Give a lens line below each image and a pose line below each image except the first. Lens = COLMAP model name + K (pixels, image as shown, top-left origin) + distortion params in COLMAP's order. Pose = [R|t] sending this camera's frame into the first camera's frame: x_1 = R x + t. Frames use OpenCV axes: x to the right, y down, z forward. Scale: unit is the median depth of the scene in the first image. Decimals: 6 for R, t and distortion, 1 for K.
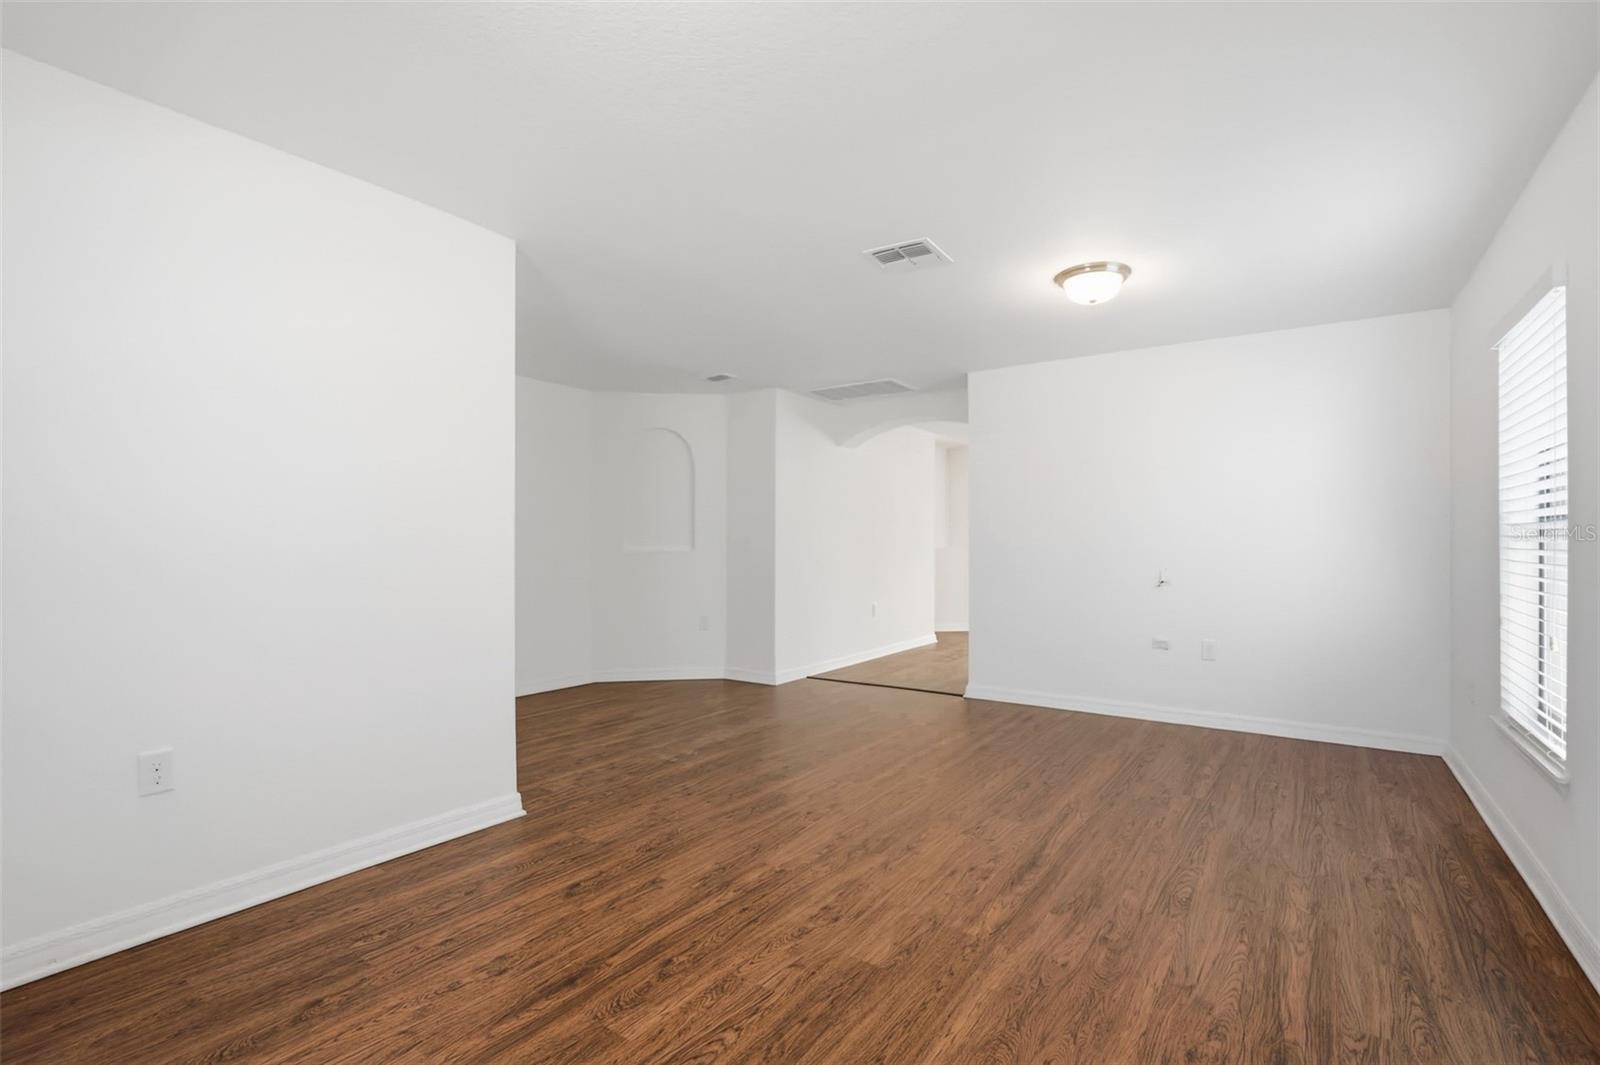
lens RADIAL K [[744.2, 0, 801.5], [0, 744.2, 541.8], [0, 0, 1]] dist [-0.030724, 0.009048]
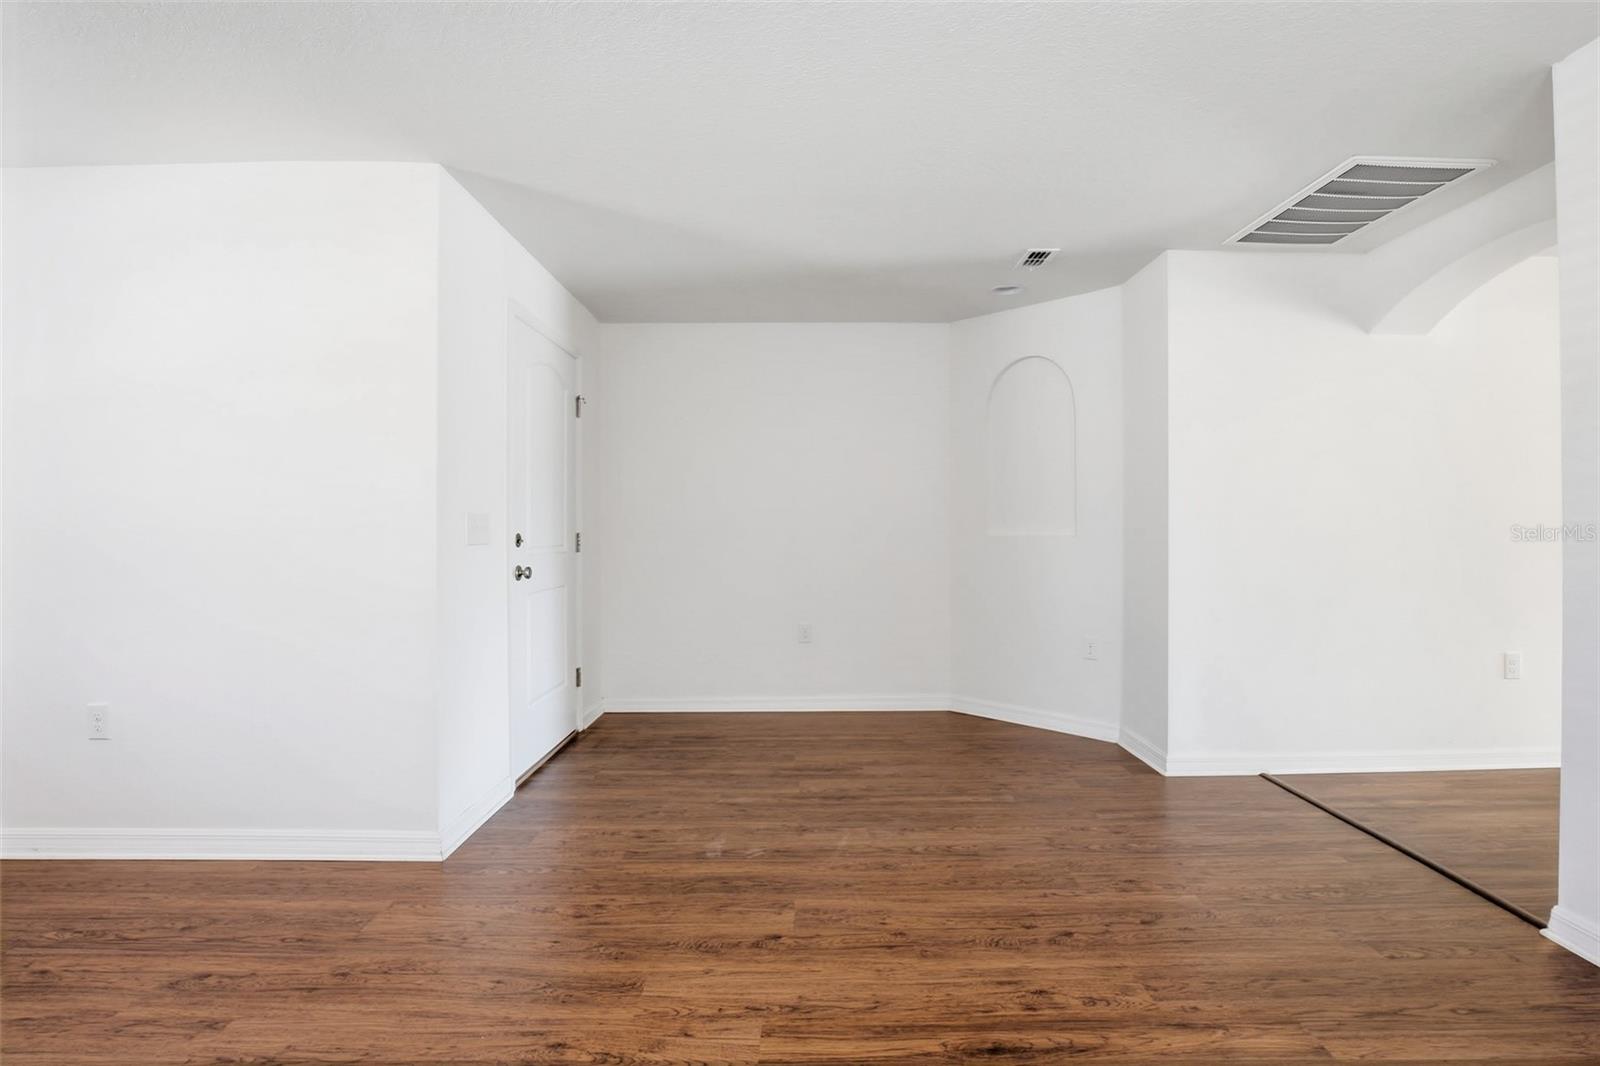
lens RADIAL K [[789.1, 0, 801.0], [0, 789.1, 502.3], [0, 0, 1]] dist [-0.021338, 0.002092]
pose [[0.569198, -0.027492, -0.821741, 0.577680], [0.009064, 0.999590, -0.027163, 0.000026], [0.822151, 0.008013, 0.569213, 0.836590]]
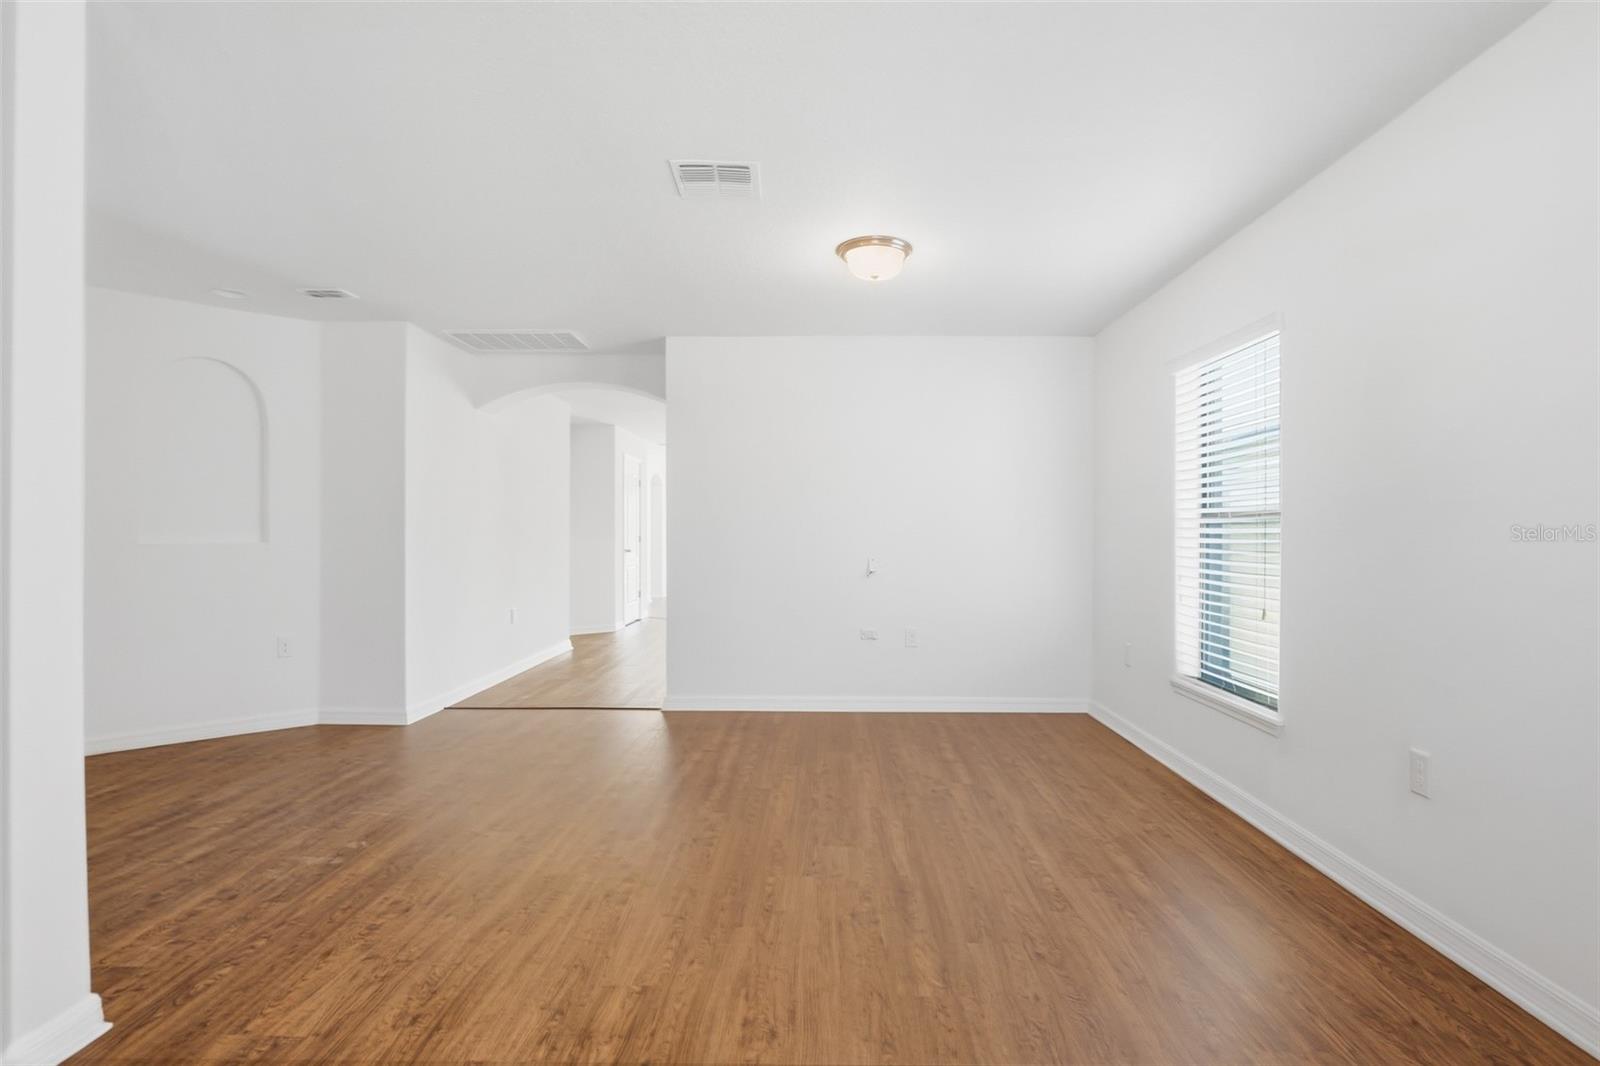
lens RADIAL K [[793.2, 0, 823.8], [0, 793.2, 536.6], [0, 0, 1]] dist [-0.034029, 0.010846]
pose [[0.822544, -0.001141, 0.568700, -0.264329], [-0.002565, 0.999980, 0.005716, 0.000132], [-0.568696, -0.006160, 0.822525, 0.230902]]
